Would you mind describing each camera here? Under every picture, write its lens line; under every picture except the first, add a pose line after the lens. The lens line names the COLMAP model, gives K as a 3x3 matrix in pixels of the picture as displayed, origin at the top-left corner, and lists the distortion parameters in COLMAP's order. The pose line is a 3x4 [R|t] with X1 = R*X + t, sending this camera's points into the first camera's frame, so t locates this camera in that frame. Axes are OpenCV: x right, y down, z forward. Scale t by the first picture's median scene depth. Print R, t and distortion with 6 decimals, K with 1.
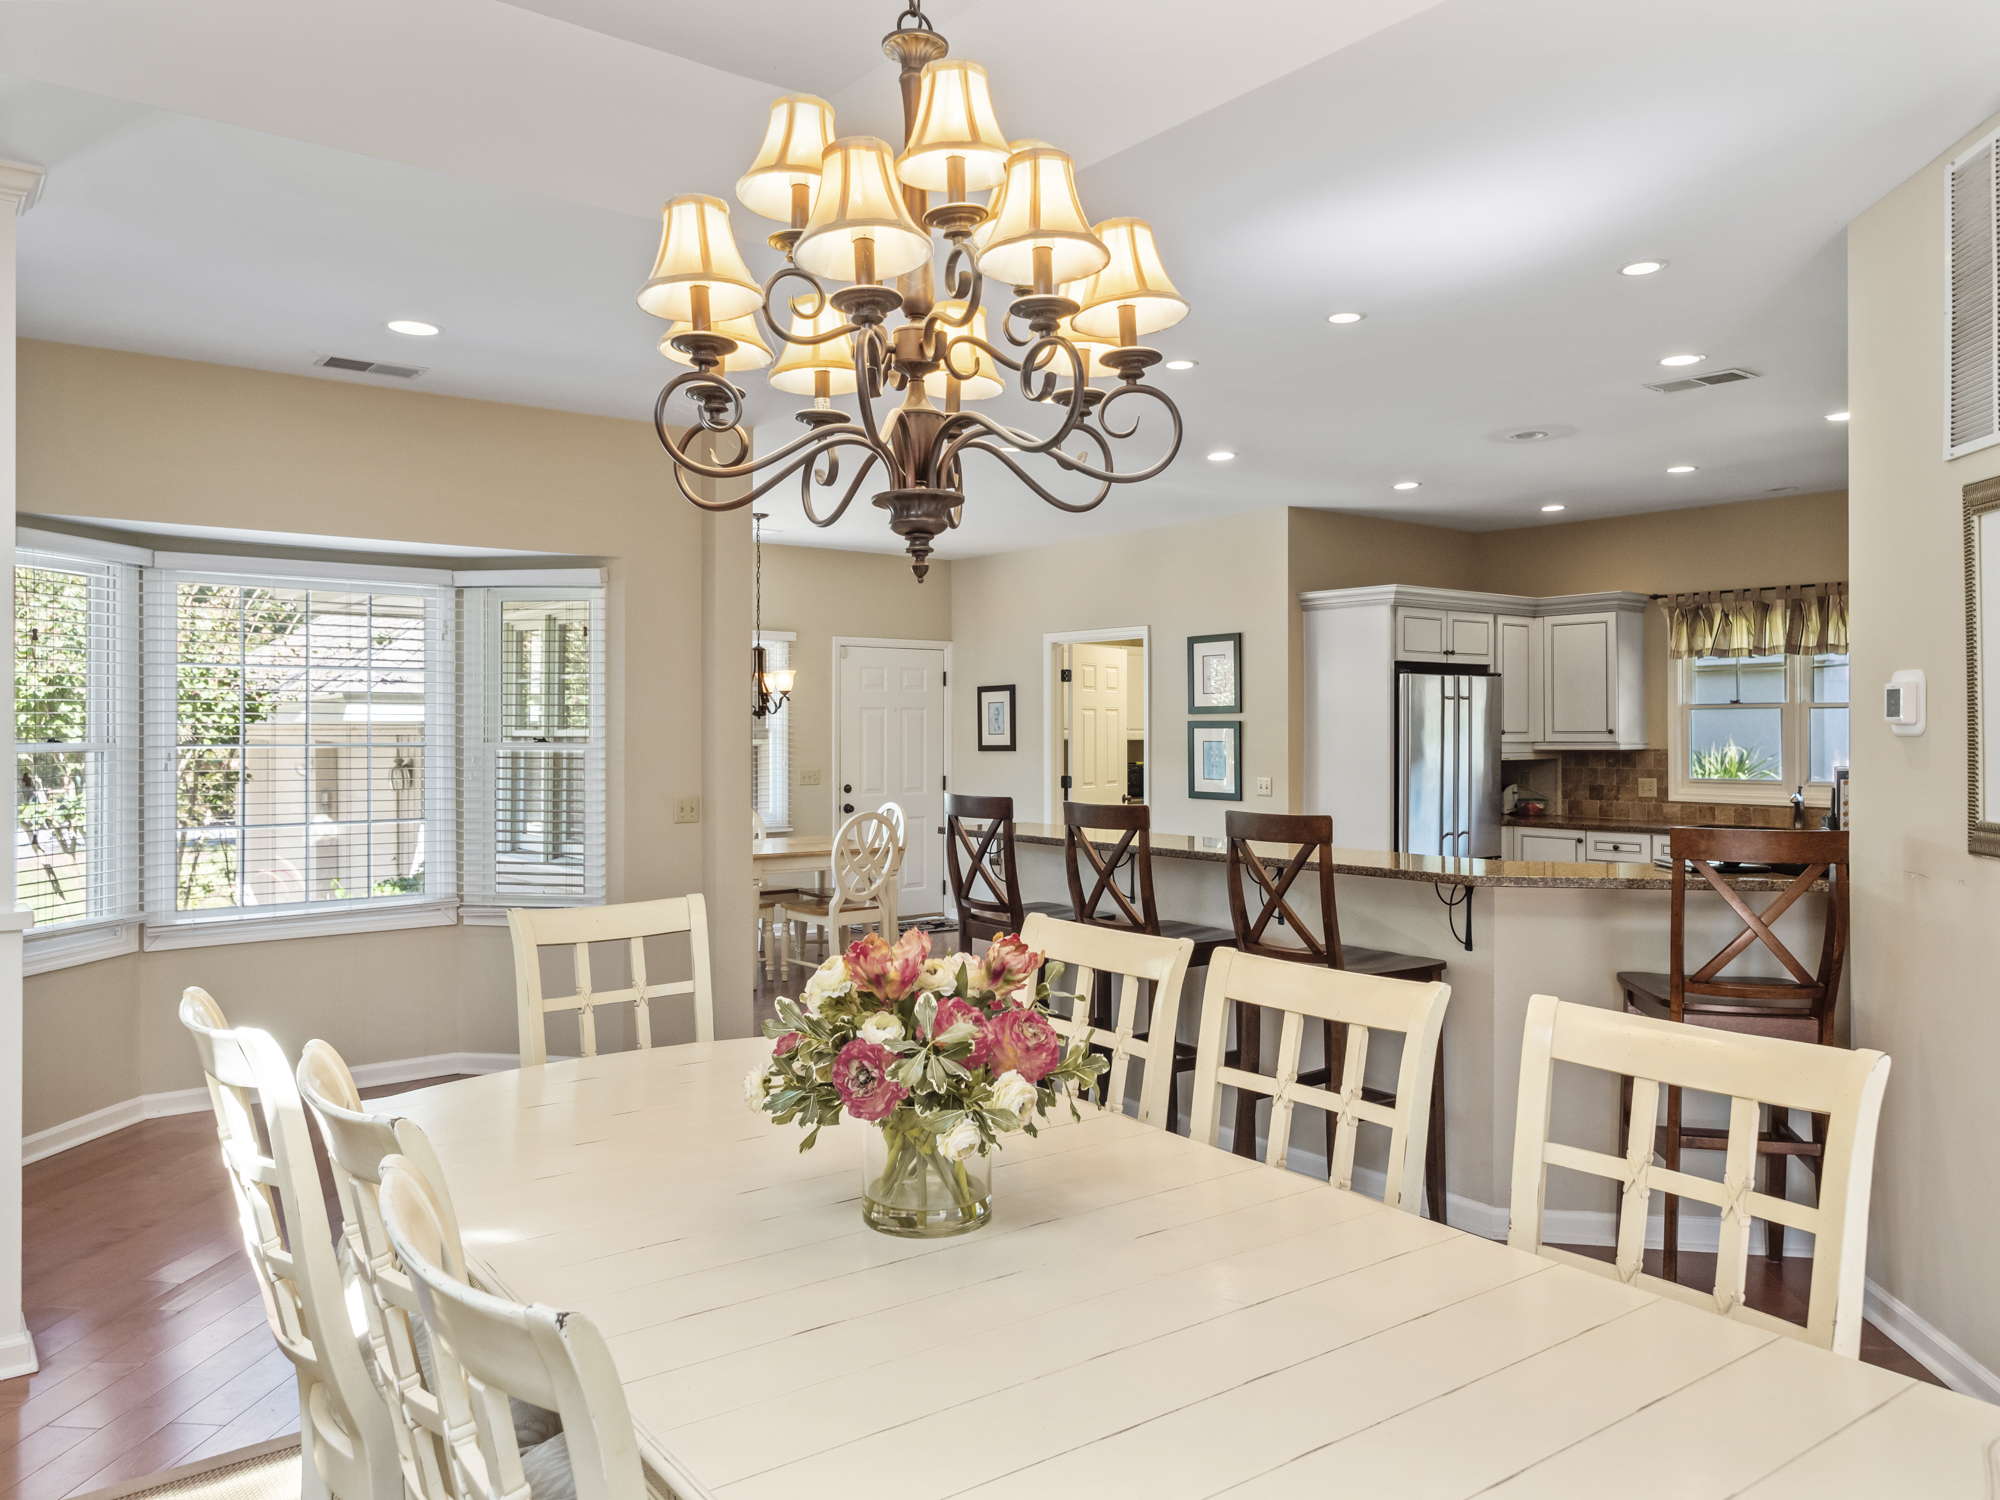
lens RADIAL K [[1451.1, 0, 1000.0], [0, 1451.1, 750.0], [0, 0, 1]] dist [-0.029647, -0.000032]
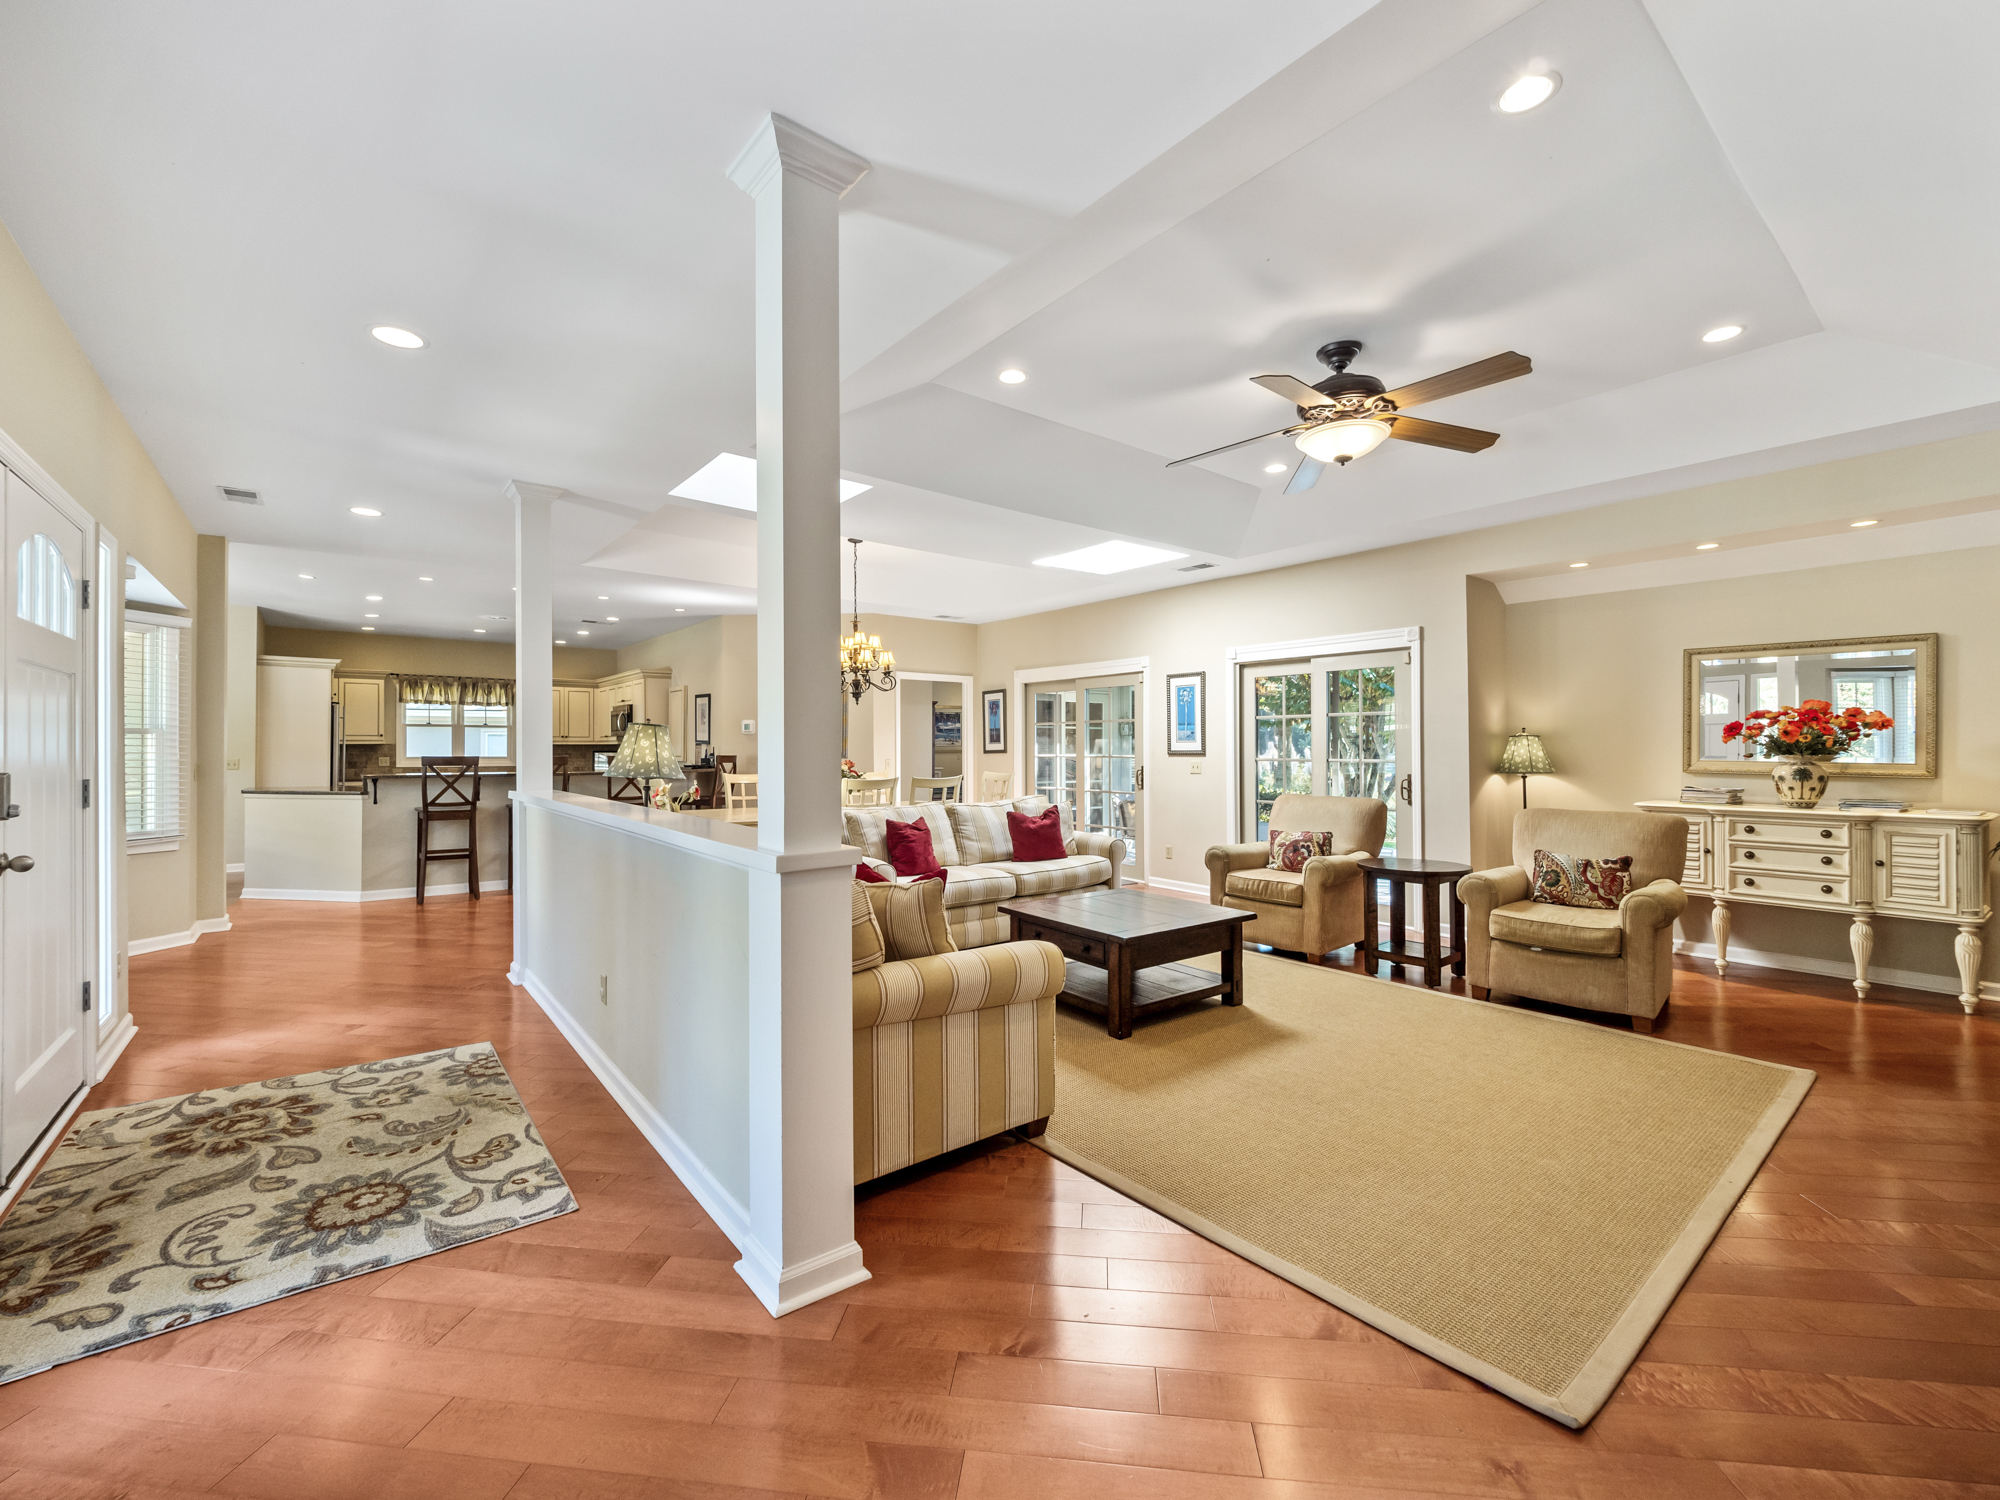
lens RADIAL K [[835.8, 0, 1000.0], [0, 835.8, 750.0], [0, 0, 1]] dist [0.000441, 0.000015]
pose [[-0.043529, -0.000749, 0.999052, -0.845302], [0.018496, 0.999828, 0.001555, 0.023515], [-0.998881, 0.018547, -0.043507, 0.136740]]
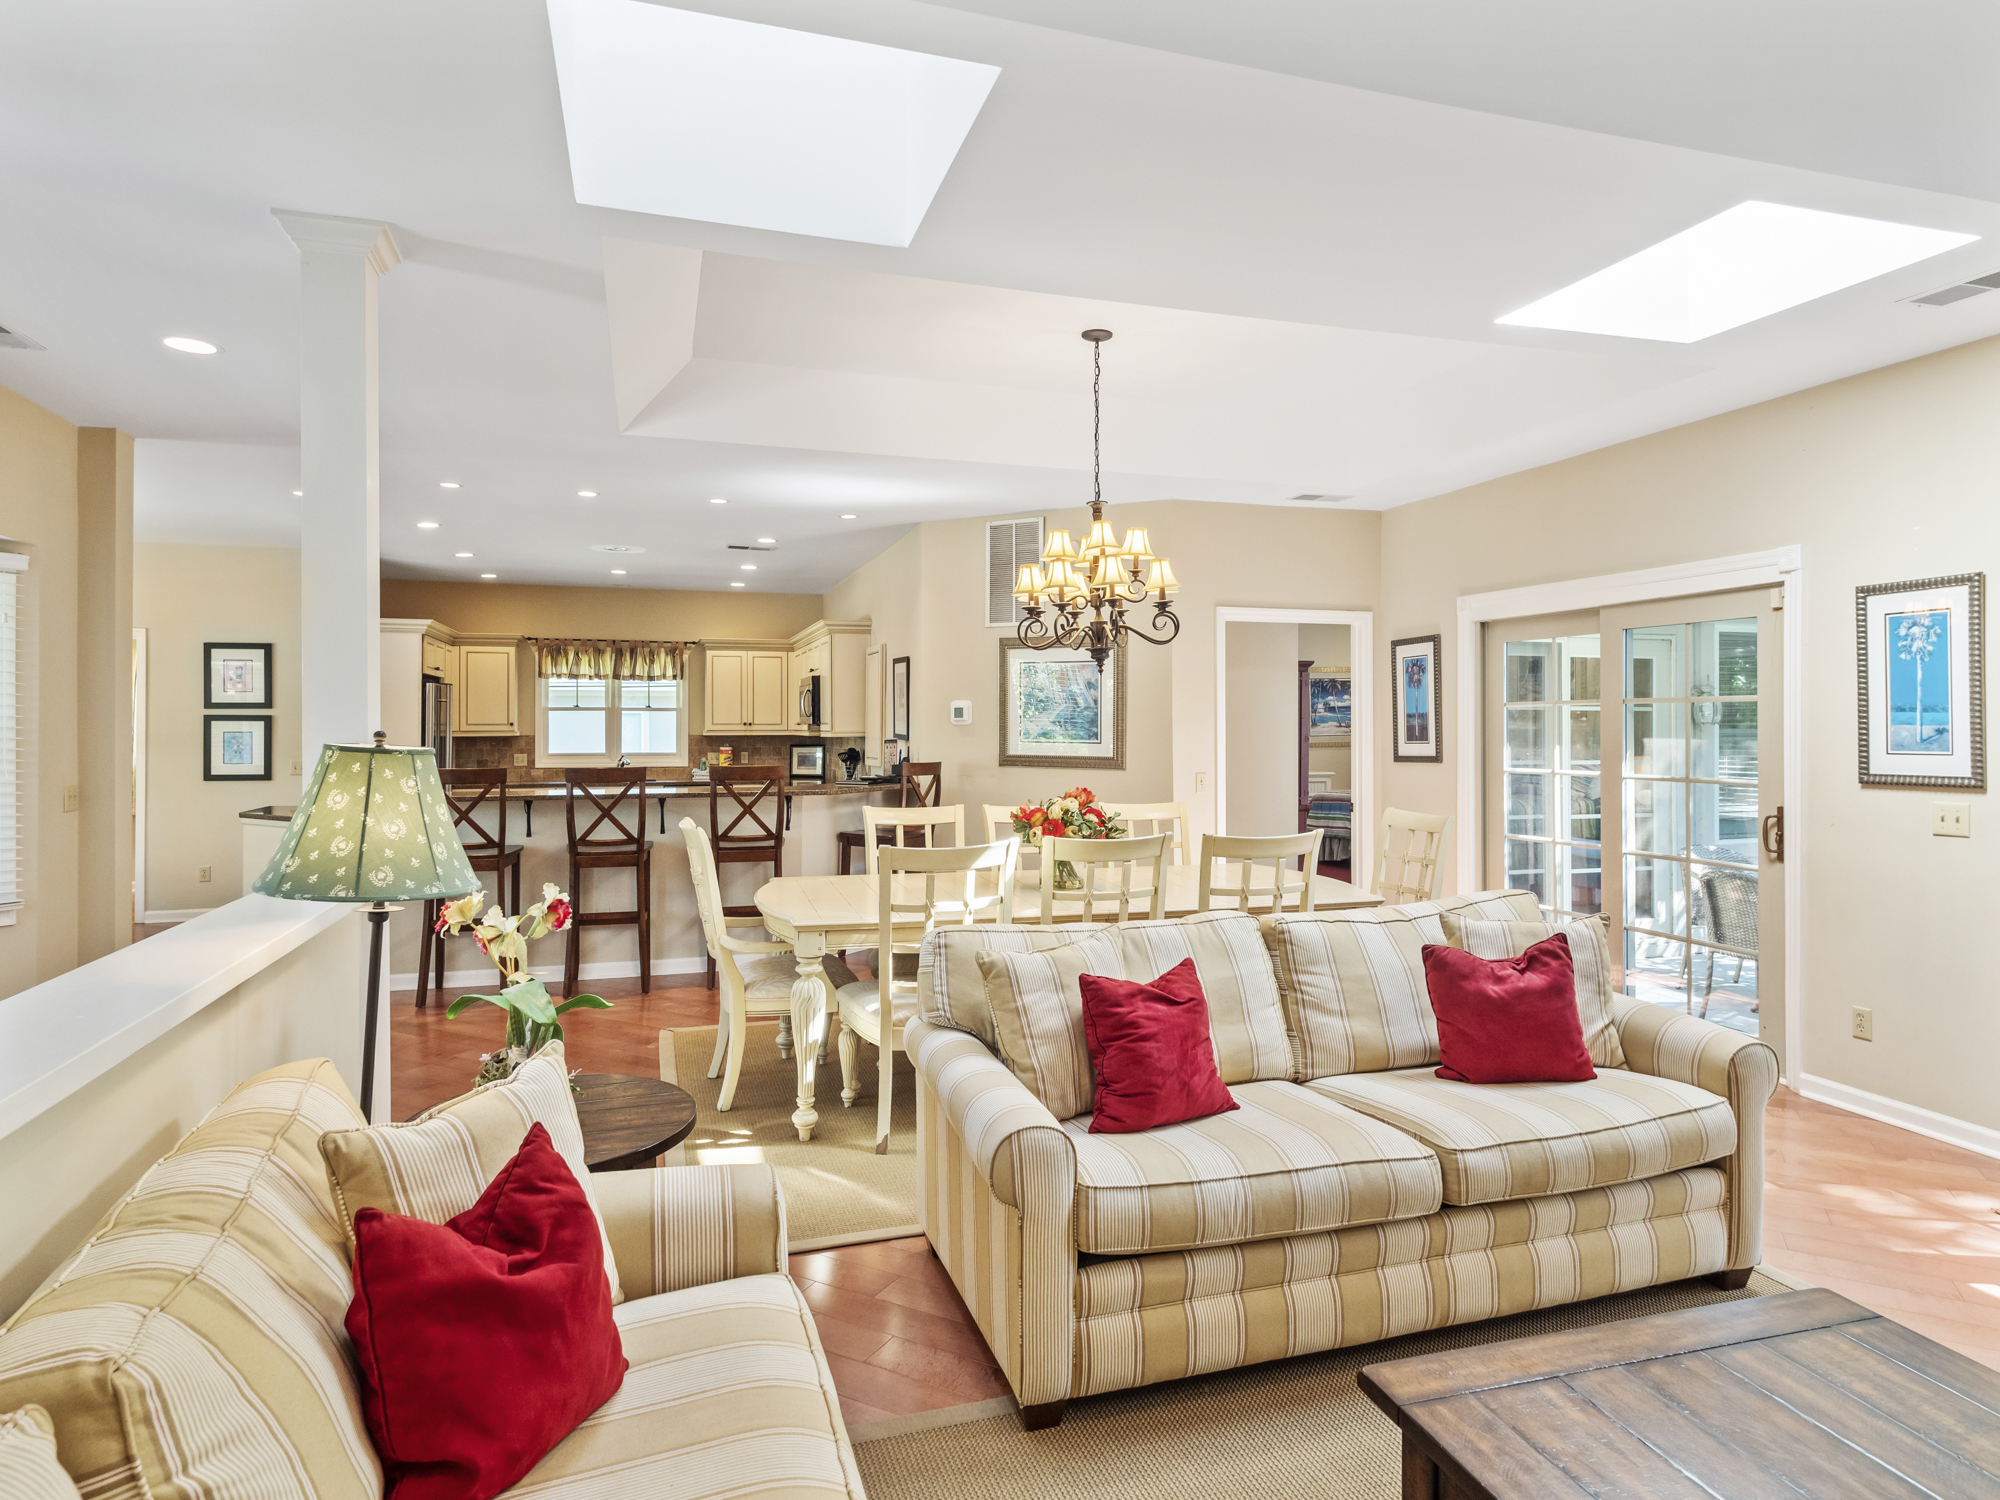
lens RADIAL K [[1123.1, 0, 997.7], [0, 1123.1, 725.3], [0, 0, 1]] dist [-0.004617, -0.000710]
pose [[0.332480, 0.000737, 0.943110, -0.530706], [0.015633, 0.999858, -0.006293, 0.004227], [-0.942981, 0.016836, 0.332421, 0.108745]]
